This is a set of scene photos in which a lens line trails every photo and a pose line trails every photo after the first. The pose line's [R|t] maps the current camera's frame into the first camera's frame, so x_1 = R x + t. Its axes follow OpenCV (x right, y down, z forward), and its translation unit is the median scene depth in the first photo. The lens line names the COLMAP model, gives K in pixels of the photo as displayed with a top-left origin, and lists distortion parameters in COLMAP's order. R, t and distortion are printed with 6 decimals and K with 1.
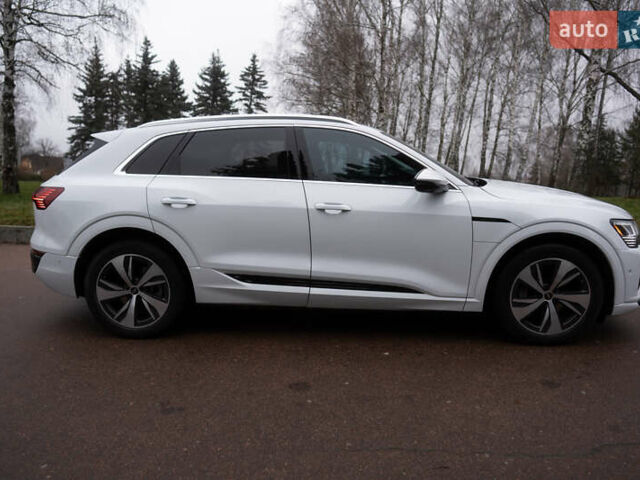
lens RADIAL K [[466.9, 0, 316.7], [0, 466.9, 236.2], [0, 0, 1]] dist [-0.022317, 0.025620]
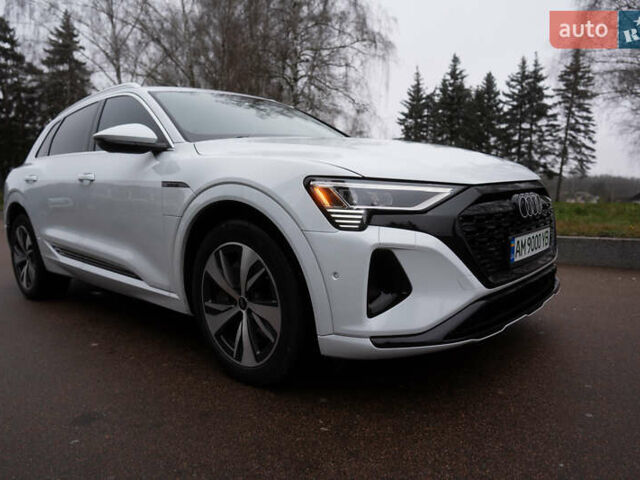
lens RADIAL K [[466.9, 0, 322.3], [0, 466.9, 238.2], [0, 0, 1]] dist [-0.022317, 0.025620]
pose [[0.782860, 0.039127, -0.620966, 0.921547], [-0.057294, 0.998314, -0.009328, 0.037860], [0.619554, 0.042880, 0.783782, 0.538398]]
